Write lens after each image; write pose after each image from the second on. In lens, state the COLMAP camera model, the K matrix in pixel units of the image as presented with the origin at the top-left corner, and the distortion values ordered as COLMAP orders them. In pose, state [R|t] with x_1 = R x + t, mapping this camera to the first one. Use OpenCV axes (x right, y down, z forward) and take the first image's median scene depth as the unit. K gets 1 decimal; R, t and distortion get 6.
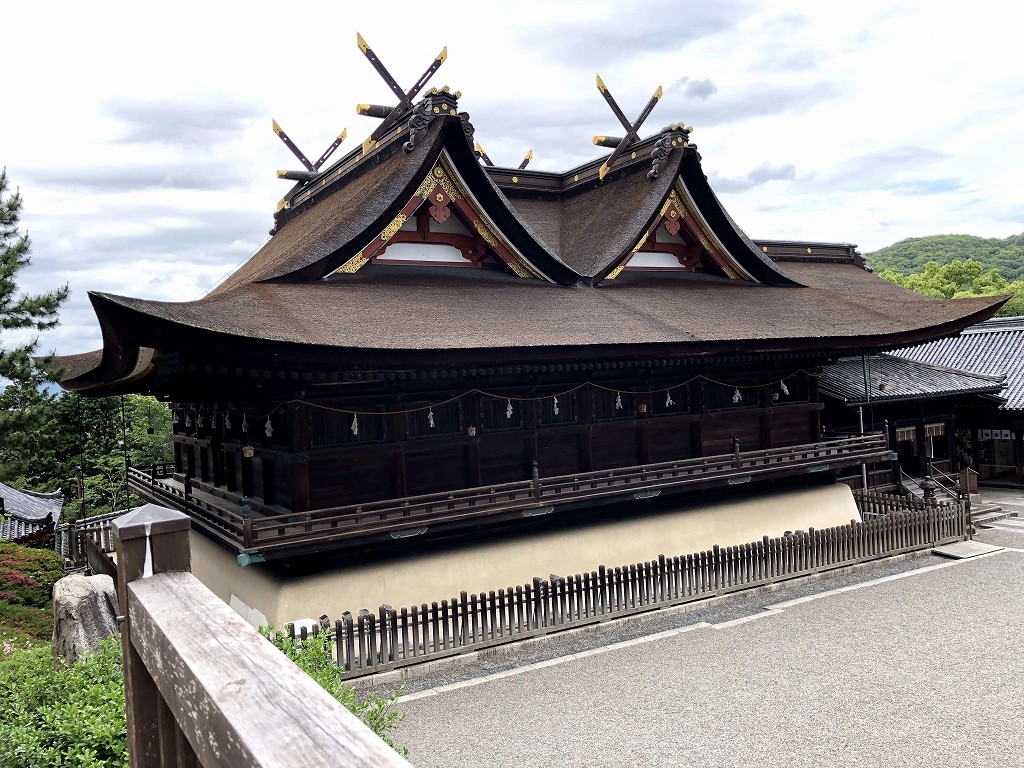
lens RADIAL K [[844.8, 0, 512.0], [0, 844.8, 384.0], [0, 0, 1]] dist [0.042926, -0.104033]
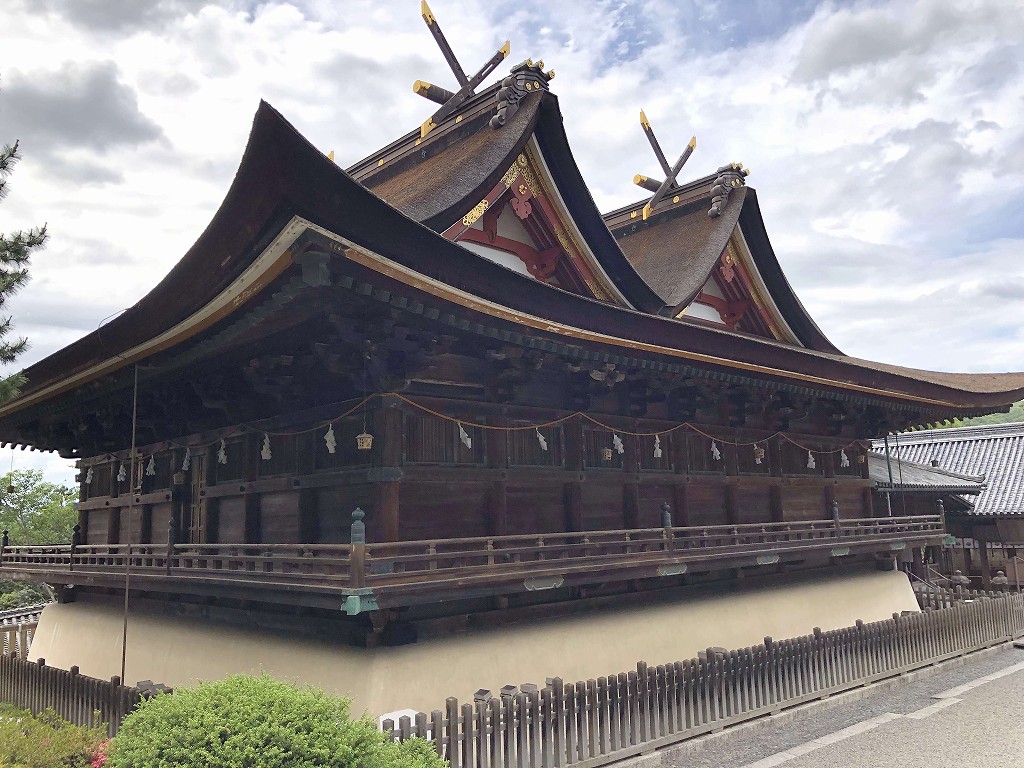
lens RADIAL K [[847.4, 0, 512.0], [0, 847.4, 384.0], [0, 0, 1]] dist [0.004560, 0.003608]
pose [[0.977578, 0.058865, 0.202180, -0.236957], [-0.022750, 0.984037, -0.176505, 0.106730], [-0.209343, 0.167947, 0.963312, 0.222623]]
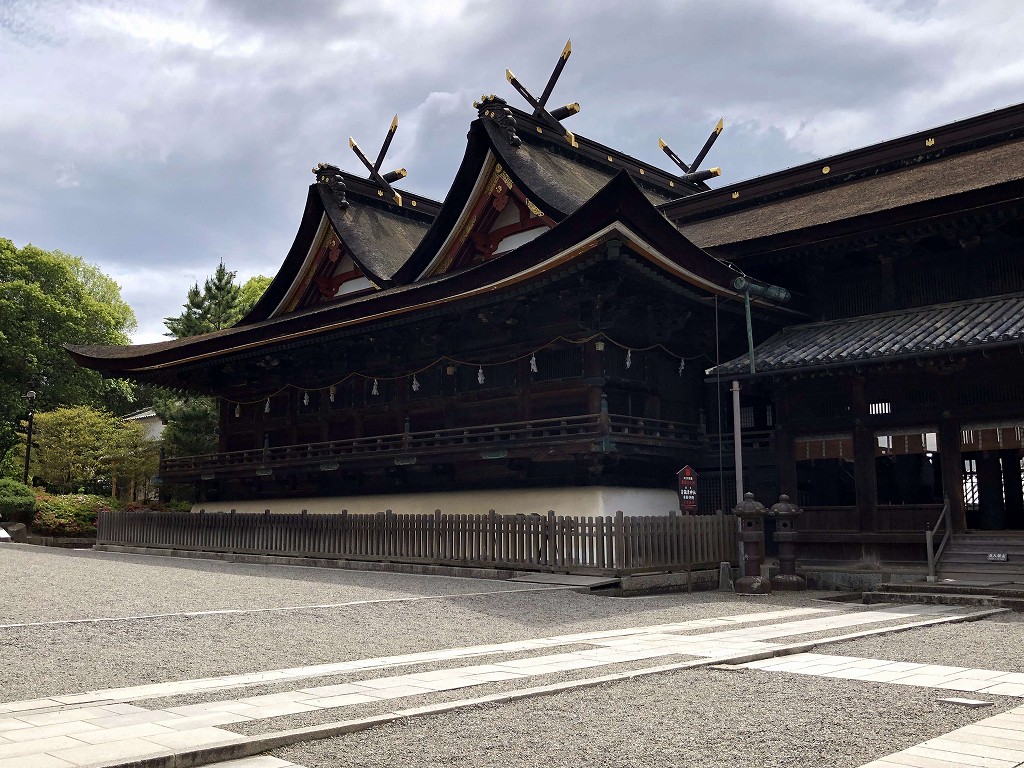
lens RADIAL K [[1001.7, 0, 512.0], [0, 1001.7, 384.0], [0, 0, 1]] dist [0.086722, -0.246284]
pose [[0.246691, -0.083565, -0.965484, 1.396251], [-0.019045, 0.995665, -0.091044, 0.127734], [0.968907, 0.040848, 0.244030, 0.844099]]
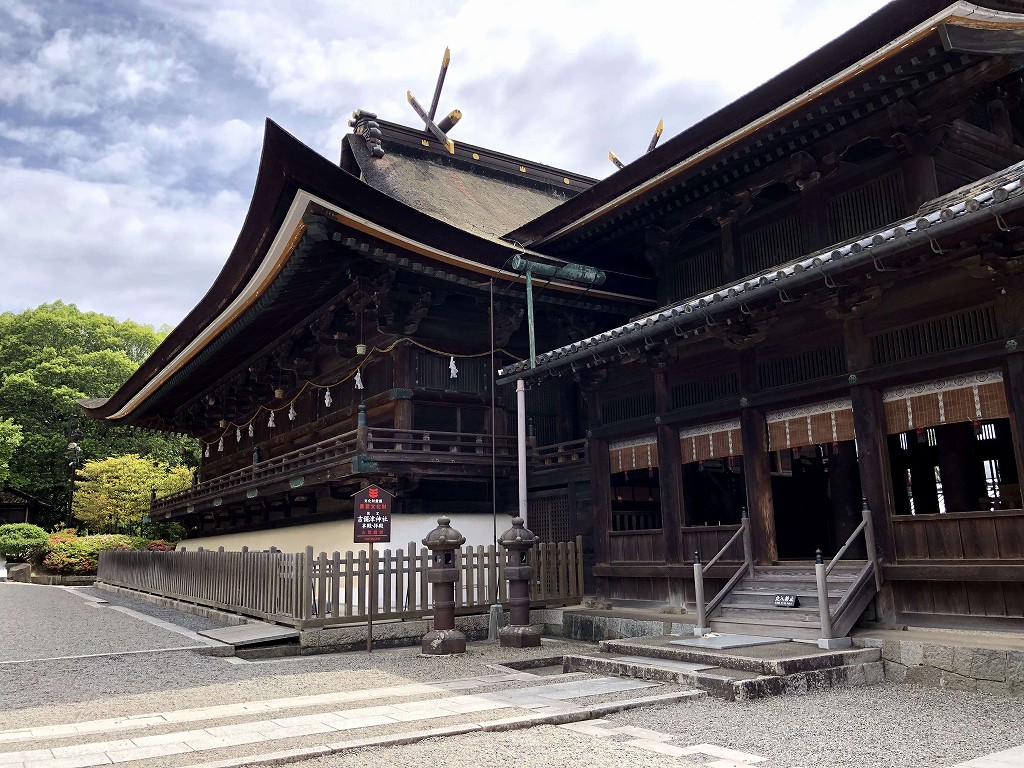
lens RADIAL K [[844.8, 0, 512.0], [0, 844.8, 384.0], [0, 0, 1]] dist [0.042926, -0.104033]
pose [[0.024898, -0.145074, -0.989108, 1.179933], [0.013409, 0.989374, -0.144775, 0.132389], [0.999600, -0.009658, 0.026578, 1.256688]]
